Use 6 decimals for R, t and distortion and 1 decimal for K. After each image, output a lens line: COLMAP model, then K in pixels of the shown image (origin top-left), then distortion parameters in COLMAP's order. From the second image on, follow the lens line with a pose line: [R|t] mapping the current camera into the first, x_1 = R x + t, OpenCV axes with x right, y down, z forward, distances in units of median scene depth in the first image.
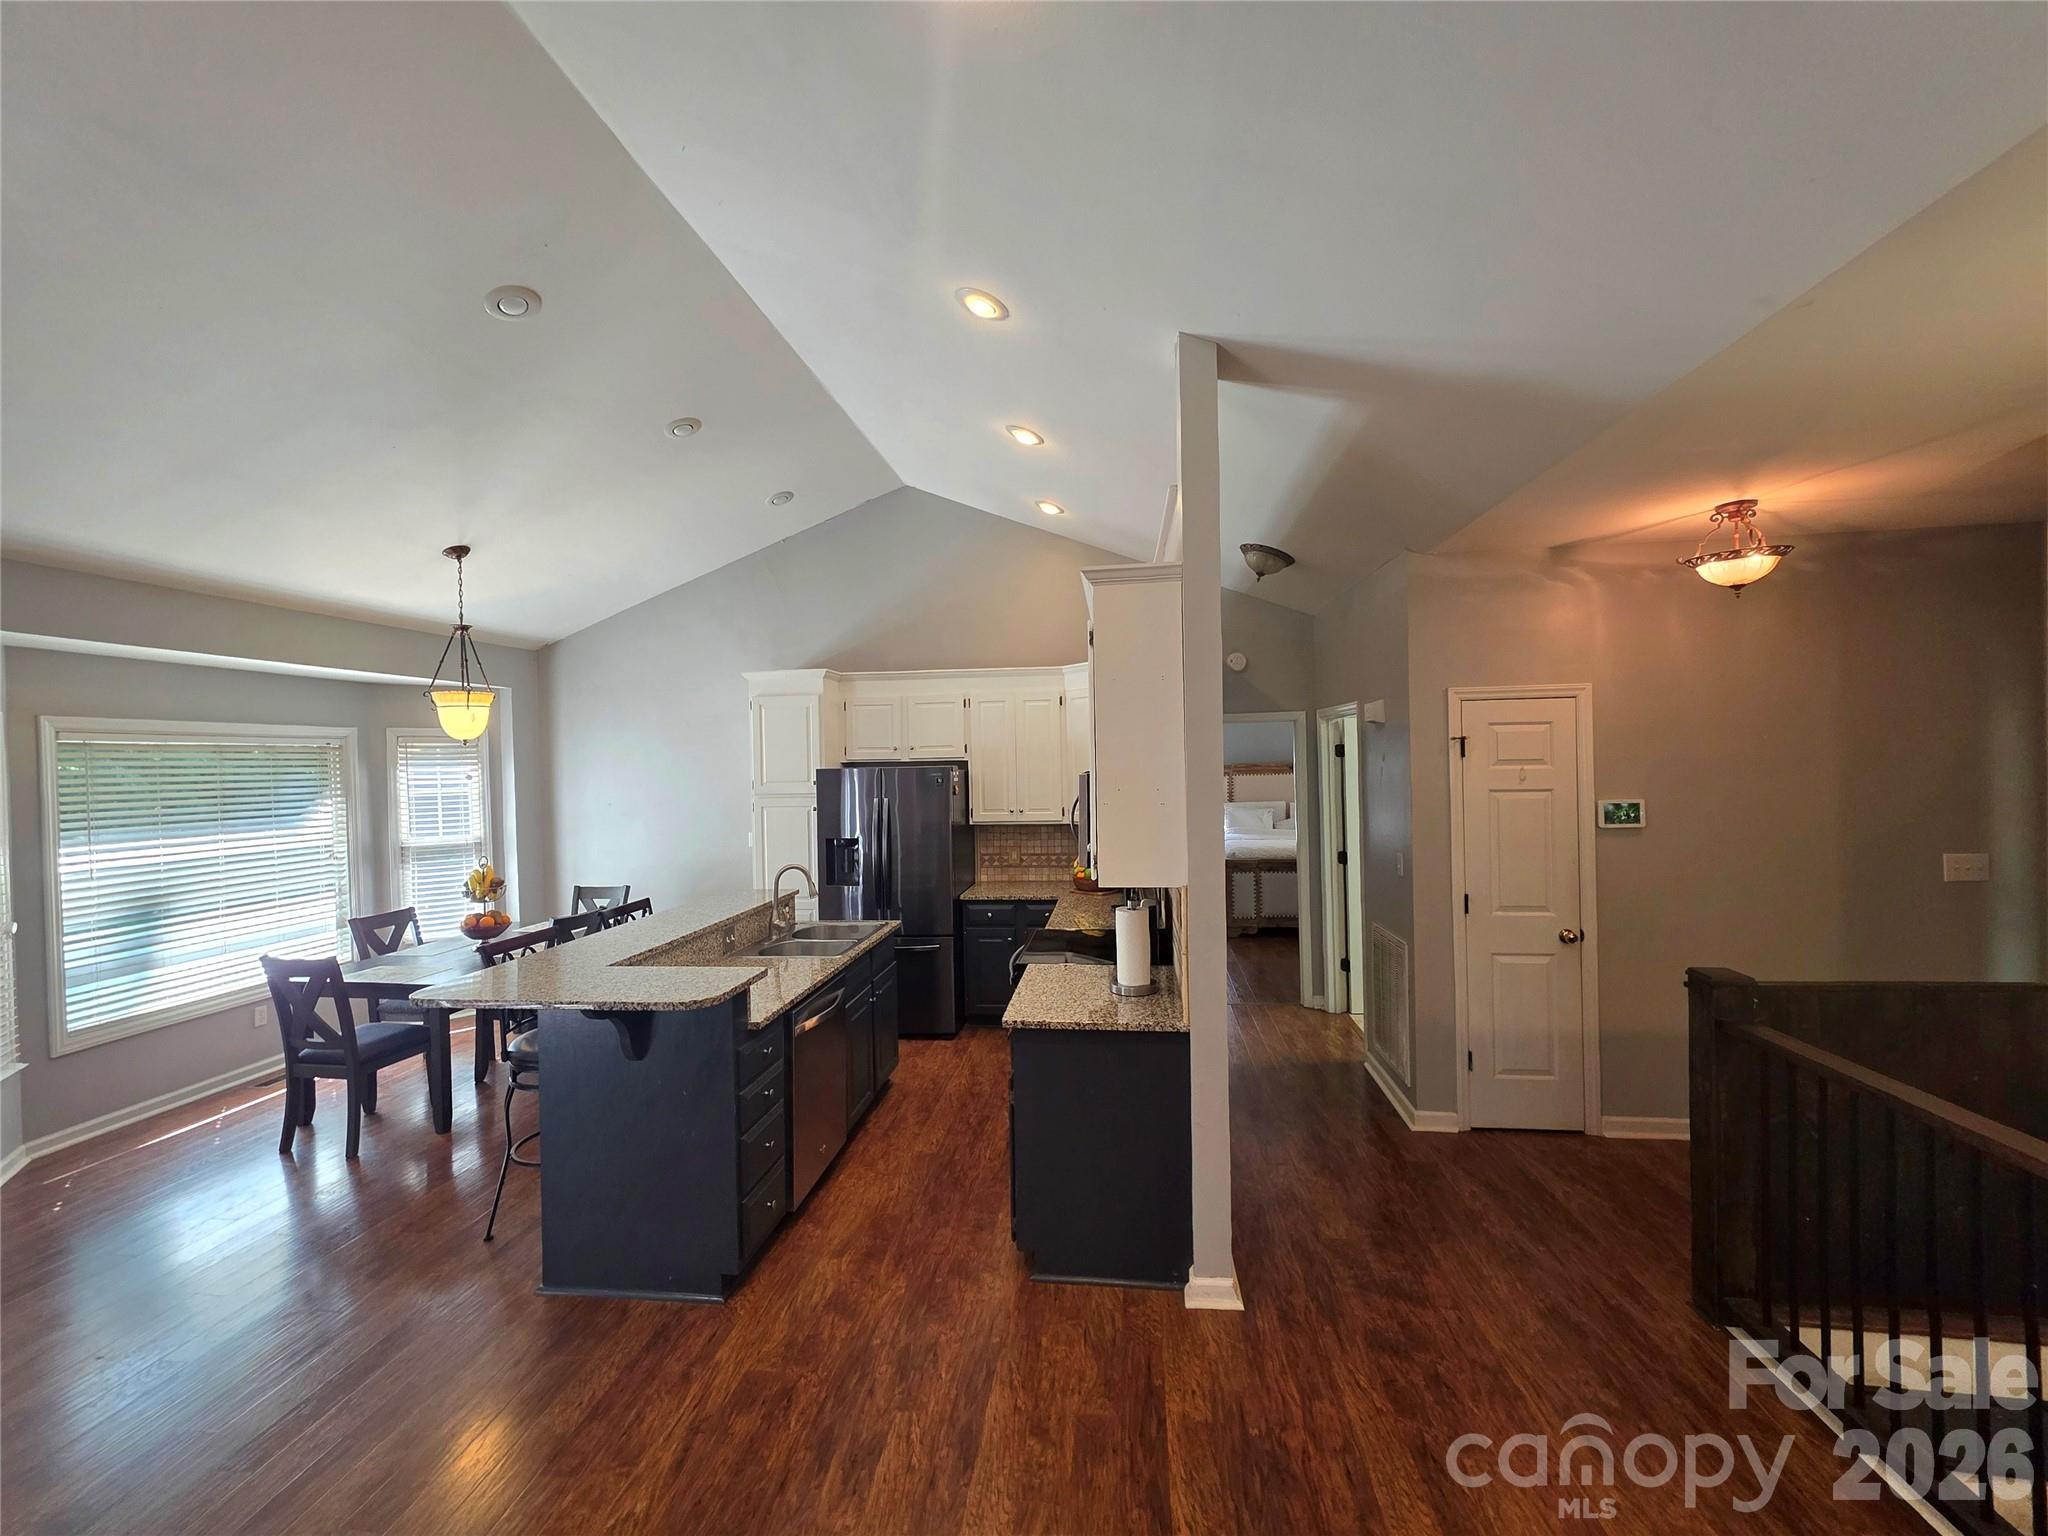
lens RADIAL K [[816.2, 0, 1031.5], [0, 816.2, 766.4], [0, 0, 1]] dist [0.005502, -0.000463]
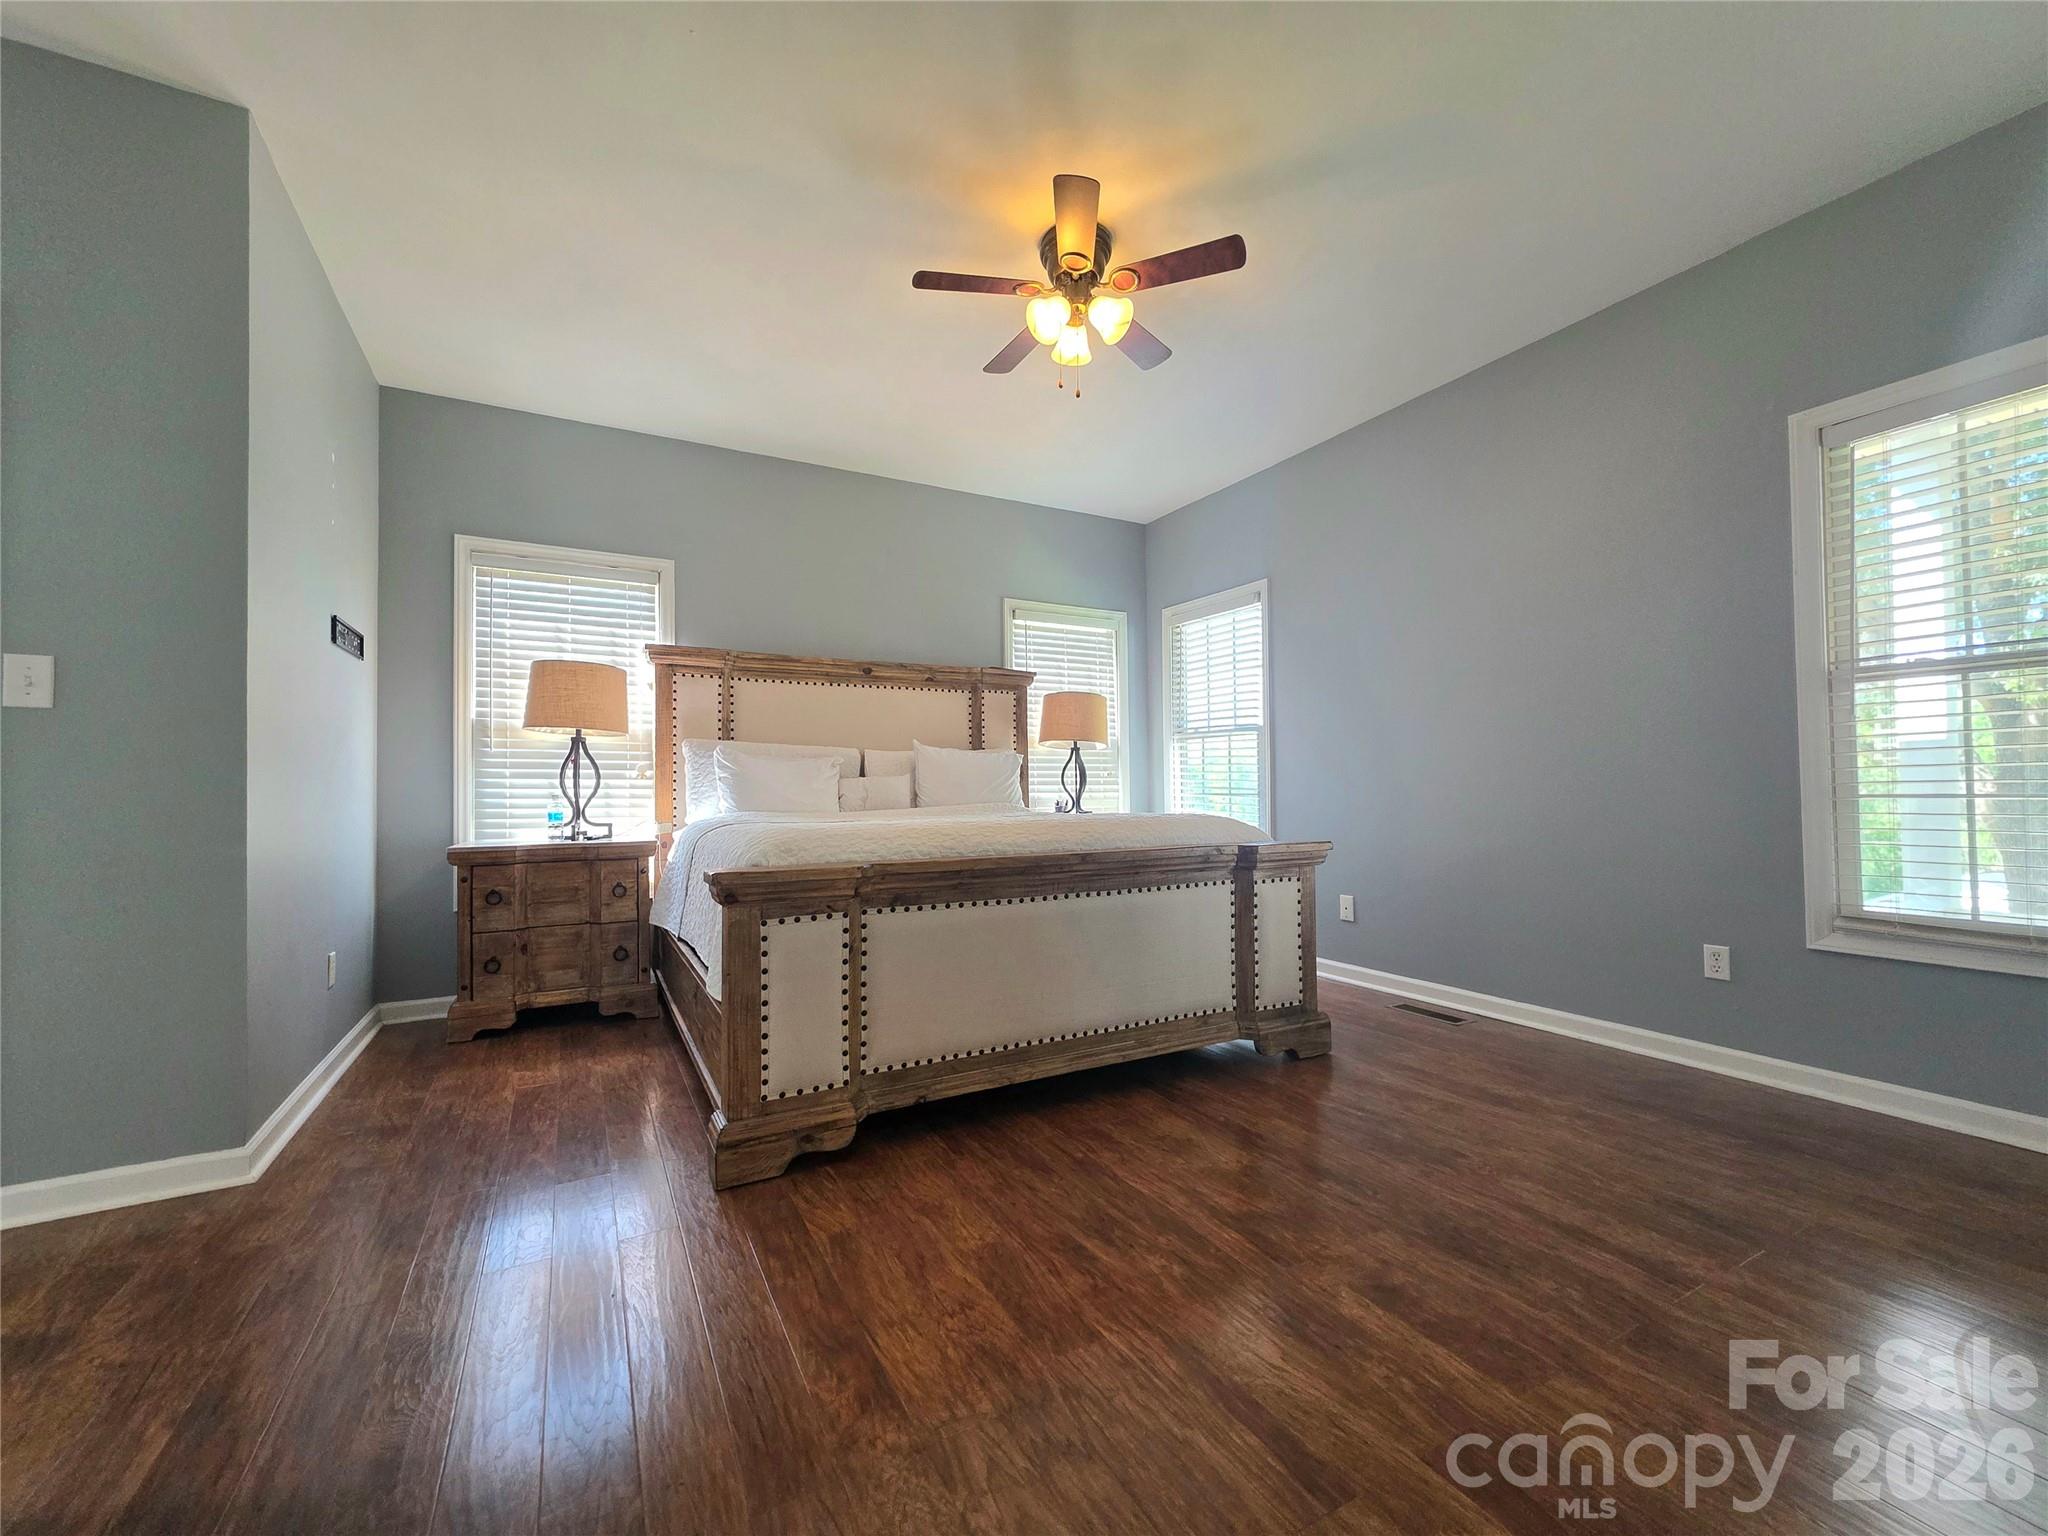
lens RADIAL K [[816.2, 0, 1015.9], [0, 816.2, 771.2], [0, 0, 1]] dist [0.005502, -0.000463]
pose [[0.813784, 0.027508, 0.580517, 0.282620], [-0.003091, 0.999070, -0.043009, 0.165106], [-0.581160, 0.033206, 0.813112, 1.314712]]
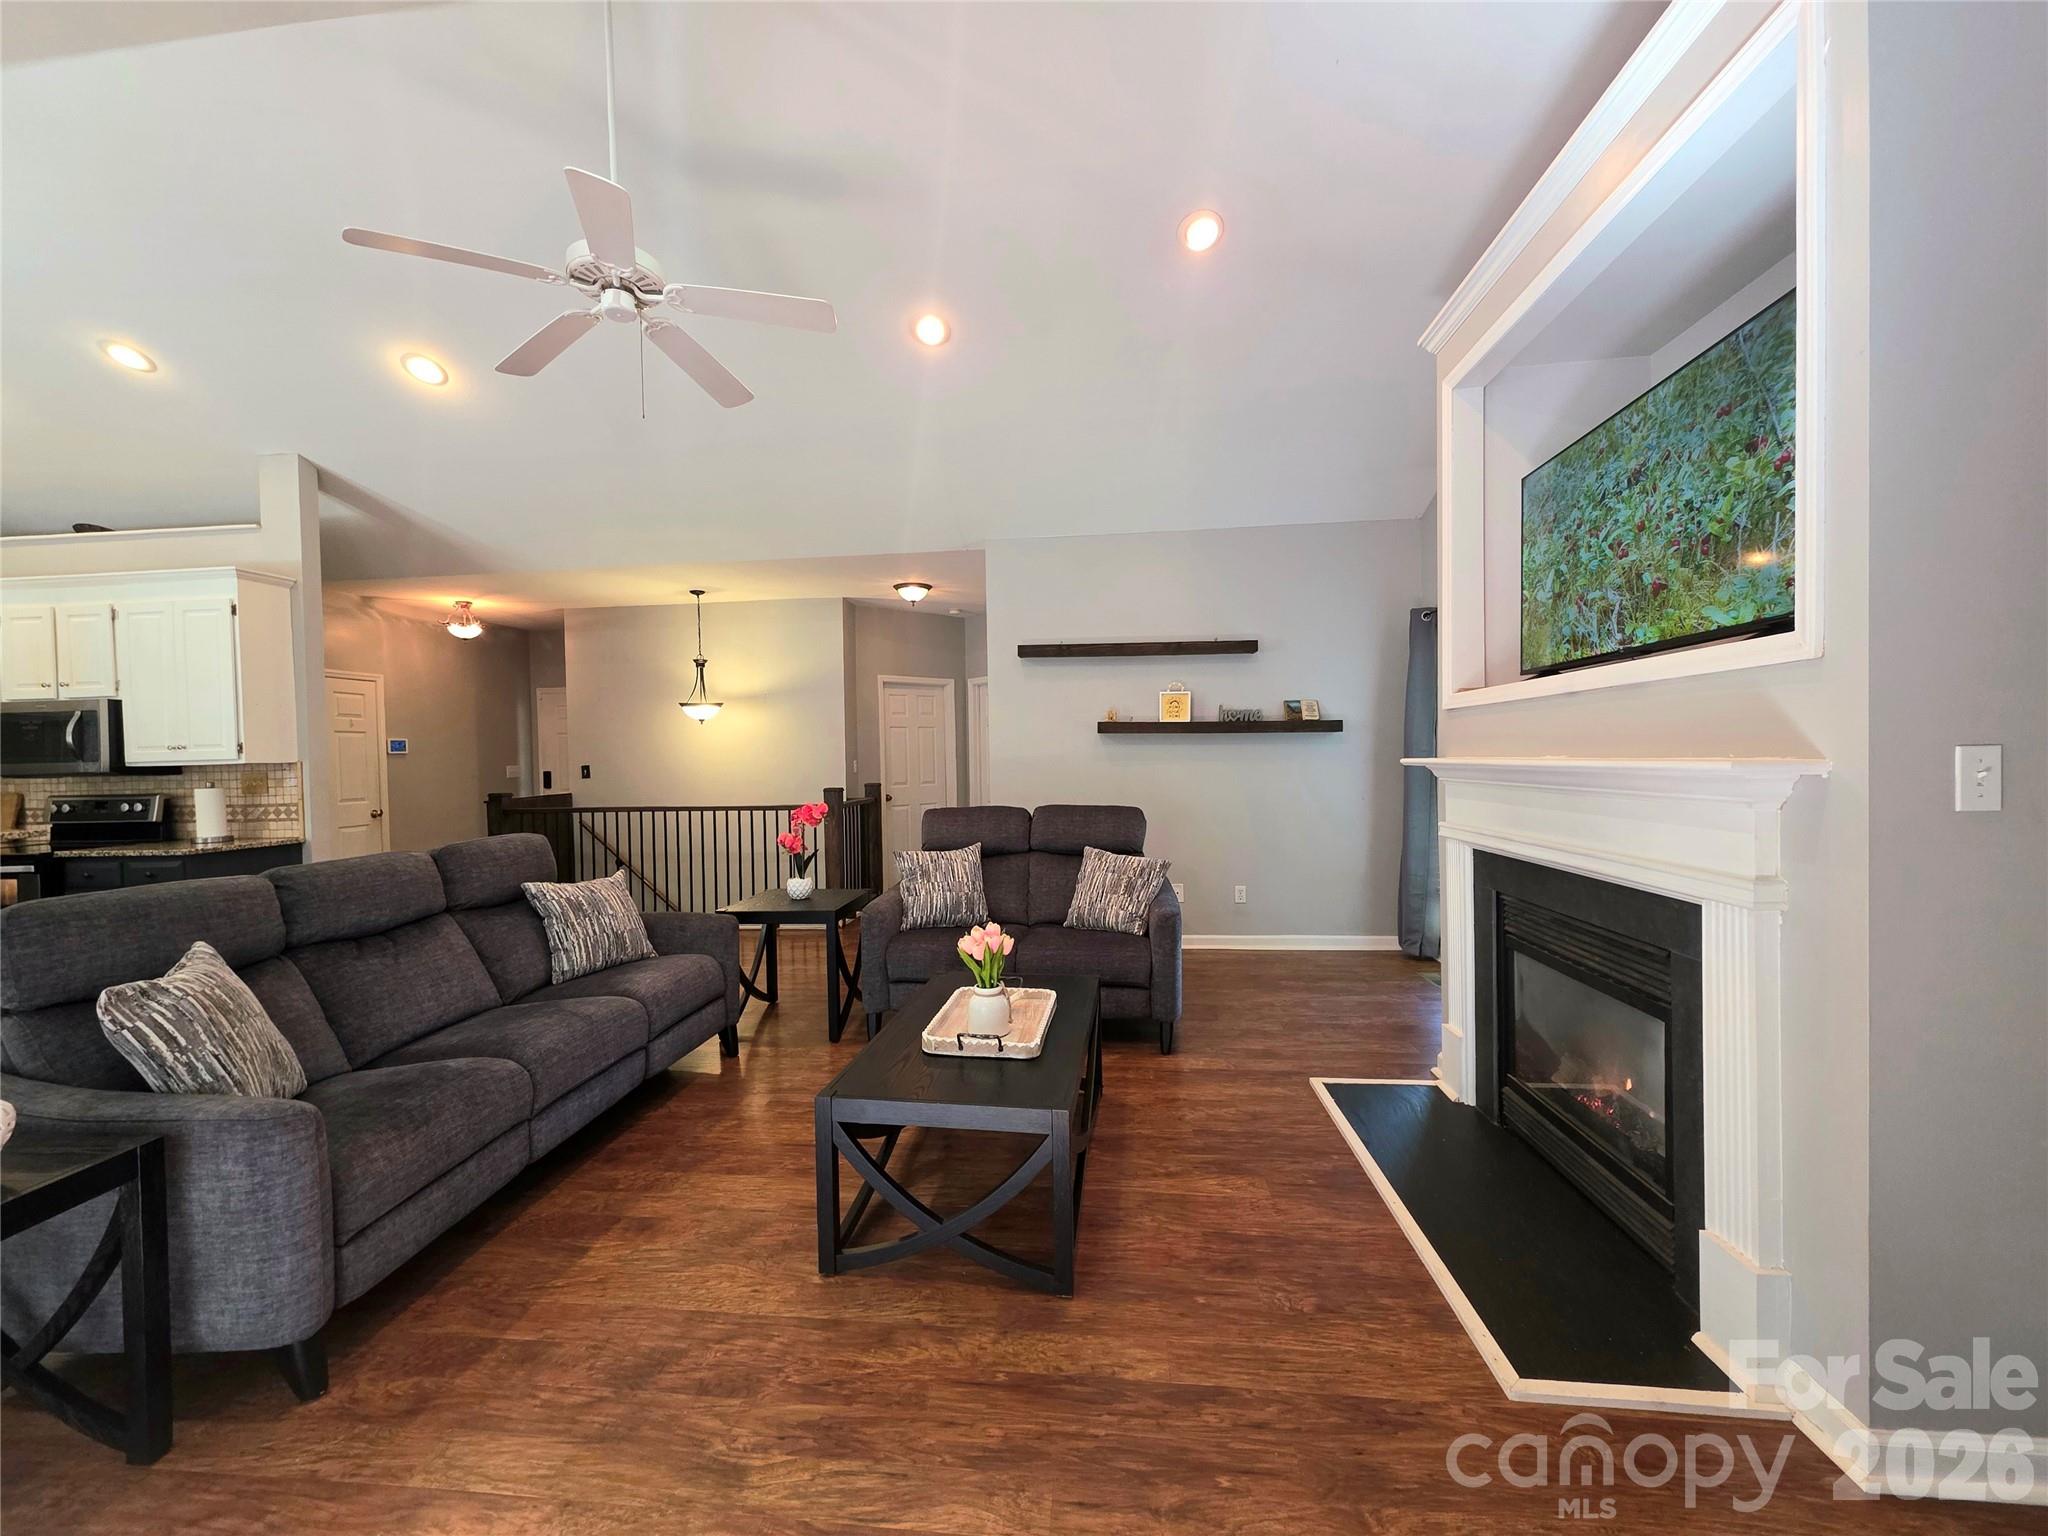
lens RADIAL K [[816.2, 0, 1015.6], [0, 816.2, 771.3], [0, 0, 1]] dist [0.005502, -0.000463]
pose [[-0.005968, -0.002560, 0.999979, -0.929395], [0.026535, 0.999644, 0.002718, 0.117930], [-0.999630, 0.026551, -0.005898, -0.322166]]
